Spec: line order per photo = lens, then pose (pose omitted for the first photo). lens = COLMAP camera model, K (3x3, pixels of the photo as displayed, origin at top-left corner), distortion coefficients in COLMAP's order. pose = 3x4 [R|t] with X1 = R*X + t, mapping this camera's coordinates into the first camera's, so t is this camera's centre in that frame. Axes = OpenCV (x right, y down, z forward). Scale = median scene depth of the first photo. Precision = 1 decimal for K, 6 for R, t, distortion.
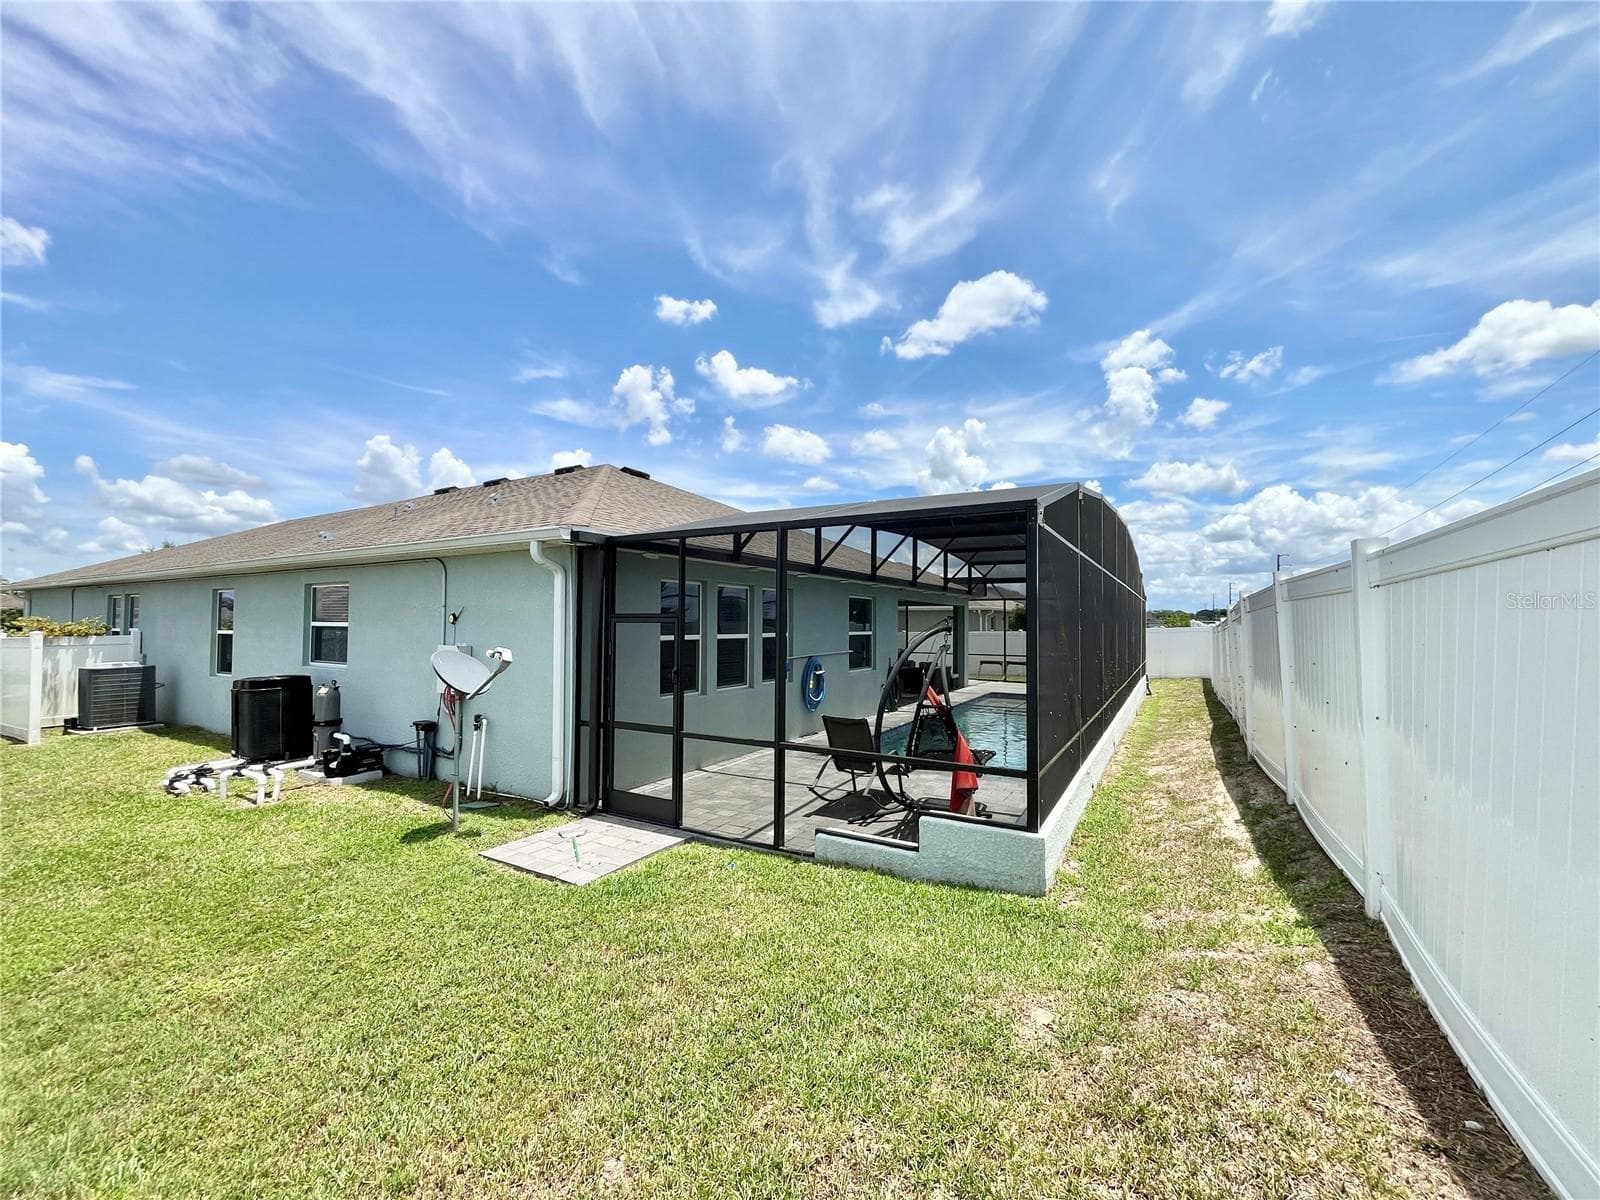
lens RADIAL K [[645.1, 0, 808.2], [0, 645.1, 598.9], [0, 0, 1]] dist [-0.009732, -0.000457]
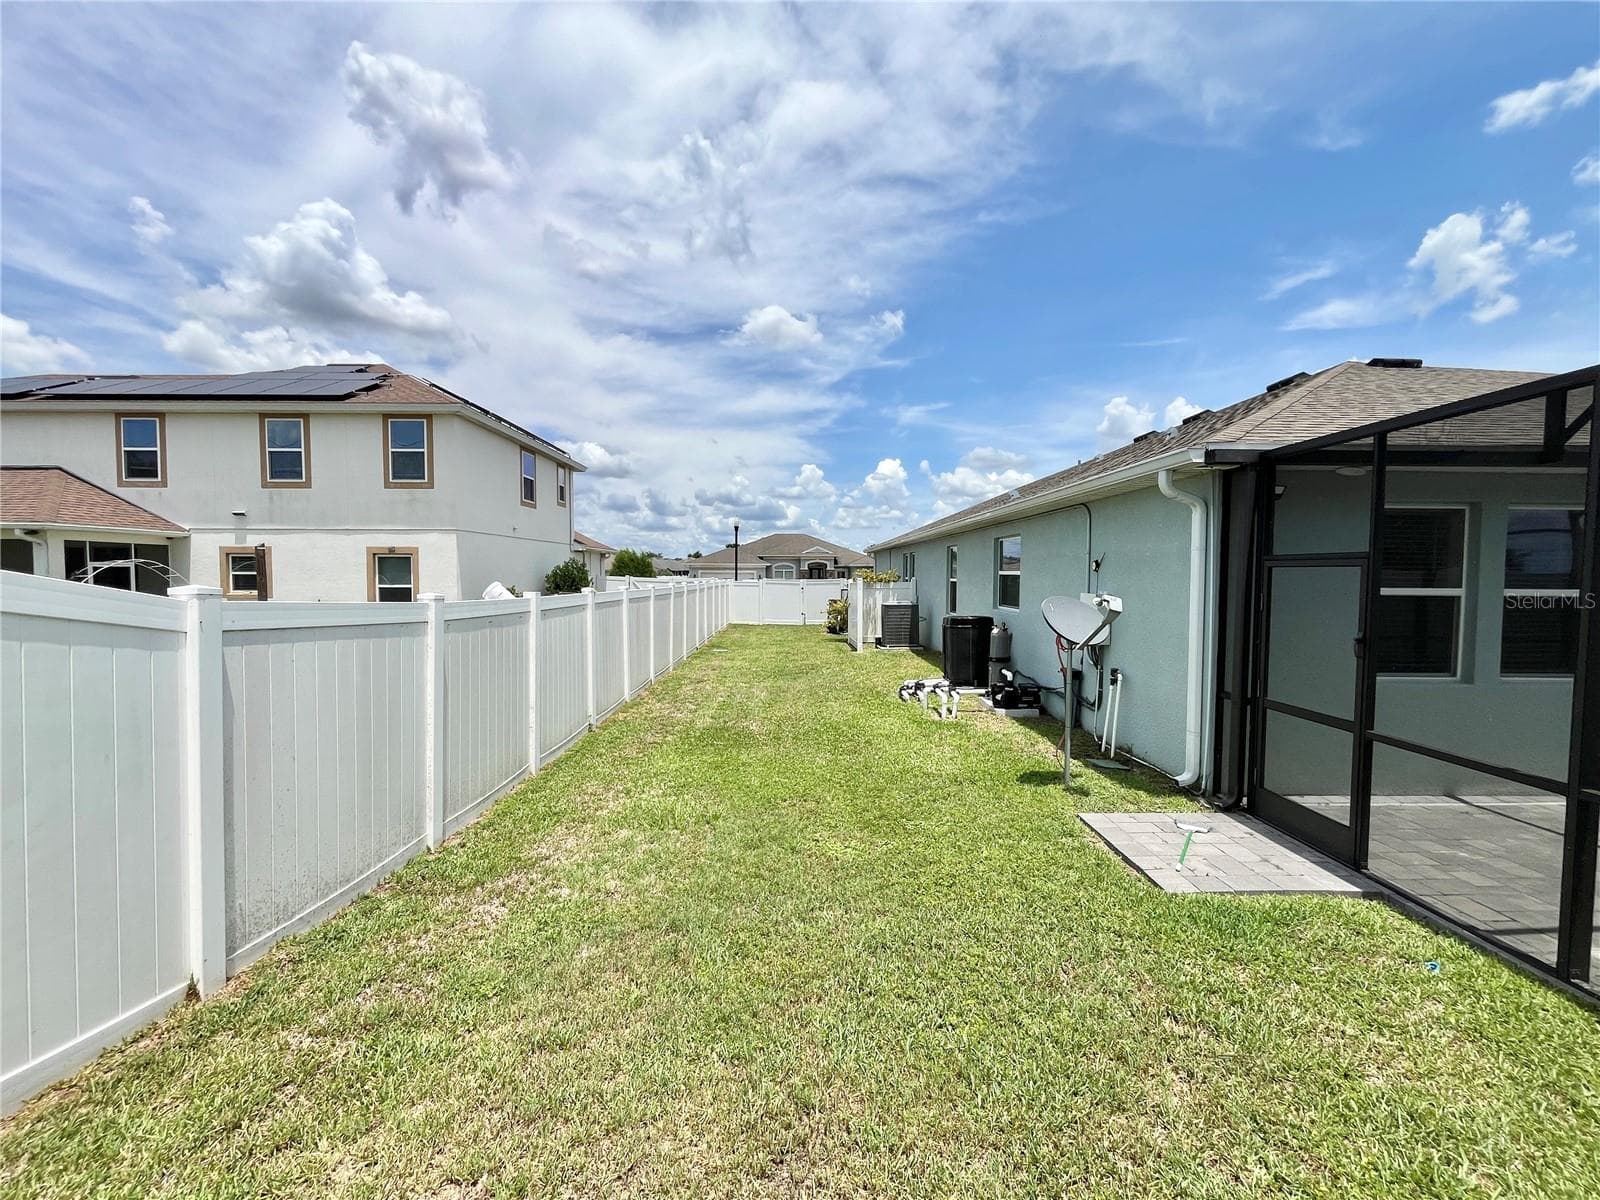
lens RADIAL K [[645.1, 0, 806.5], [0, 645.1, 603.8], [0, 0, 1]] dist [-0.009732, -0.000457]
pose [[0.498534, 0.040063, -0.865944, 0.061038], [0.028070, 0.997662, 0.062317, 0.014463], [0.866416, -0.055374, 0.496244, 0.142197]]
